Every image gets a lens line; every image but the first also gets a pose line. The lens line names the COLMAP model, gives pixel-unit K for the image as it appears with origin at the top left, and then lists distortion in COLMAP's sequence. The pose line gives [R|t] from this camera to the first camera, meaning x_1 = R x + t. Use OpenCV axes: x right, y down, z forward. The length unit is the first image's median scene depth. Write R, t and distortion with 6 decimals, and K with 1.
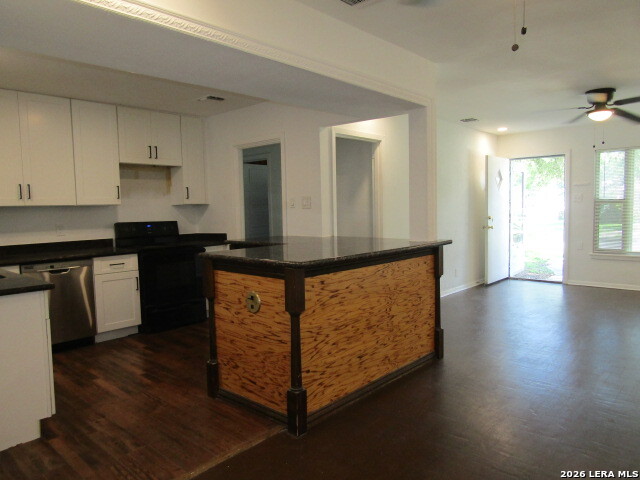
lens RADIAL K [[455.6, 0, 320.0], [0, 455.6, 240.0], [0, 0, 1]] dist [-0.014869, 0.004616]
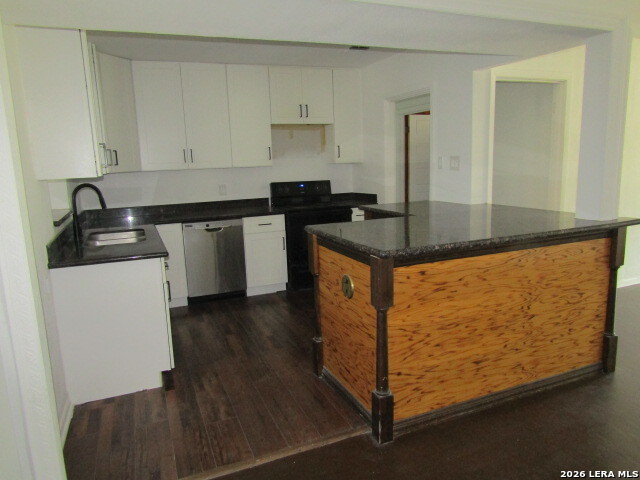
lens RADIAL K [[455.6, 0, 320.0], [0, 455.6, 240.0], [0, 0, 1]] dist [-0.014869, 0.004616]
pose [[0.906395, 0.063482, -0.417634, 0.148896], [-0.014833, 0.992817, 0.118720, -0.051670], [0.422171, -0.101412, 0.900826, 0.152676]]
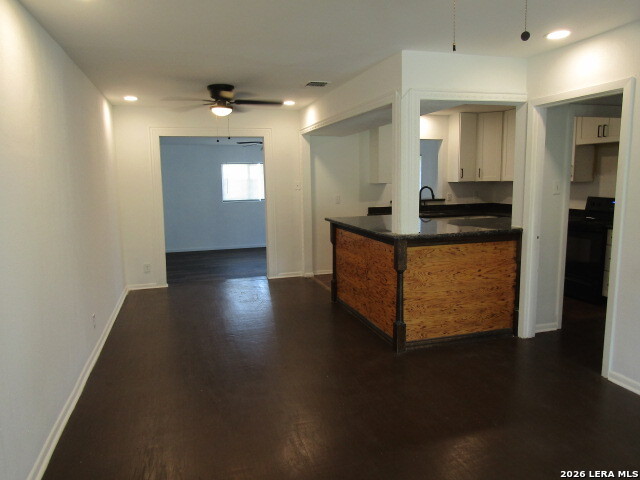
lens RADIAL K [[455.6, 0, 320.0], [0, 455.6, 240.0], [0, 0, 1]] dist [-0.014869, 0.004616]
pose [[-0.506876, 0.149847, -0.848895, 1.365980], [-0.036443, 0.980170, 0.194780, -0.199991], [0.861248, 0.129666, -0.491364, 1.541942]]
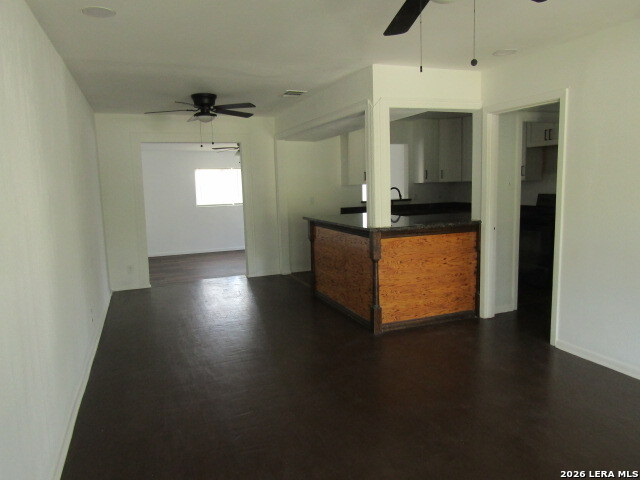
lens RADIAL K [[455.6, 0, 320.0], [0, 455.6, 240.0], [0, 0, 1]] dist [-0.014869, 0.004616]
pose [[-0.440548, 0.150346, -0.885050, 1.496630], [-0.027005, 0.983211, 0.180463, -0.190723], [0.897323, 0.103403, -0.429091, 1.566742]]
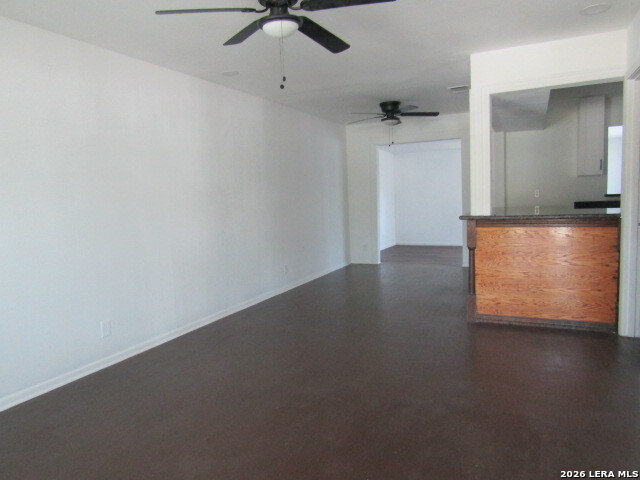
lens RADIAL K [[455.6, 0, 320.0], [0, 455.6, 240.0], [0, 0, 1]] dist [-0.014869, 0.004616]
pose [[-0.952338, 0.091821, -0.290897, 1.082968], [0.040847, 0.983419, 0.176690, -0.175974], [0.302298, 0.156386, -0.940298, 2.243215]]
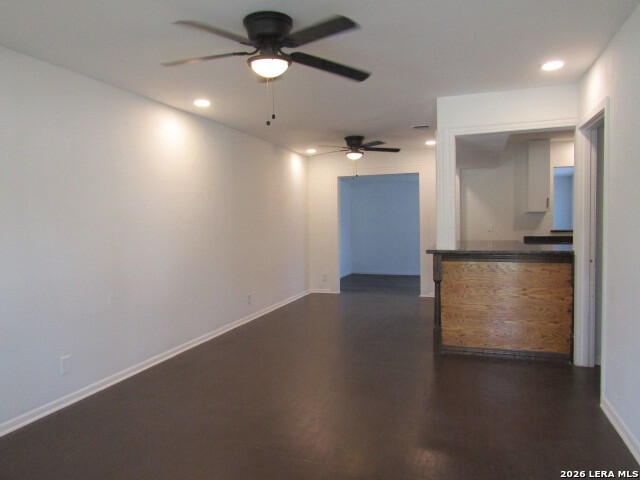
lens RADIAL K [[455.6, 0, 320.0], [0, 455.6, 240.0], [0, 0, 1]] dist [-0.014869, 0.004616]
pose [[-0.914355, 0.057962, -0.400743, 1.144228], [0.008849, 0.992325, 0.123338, -0.195443], [0.404816, 0.109228, -0.907851, 2.223984]]
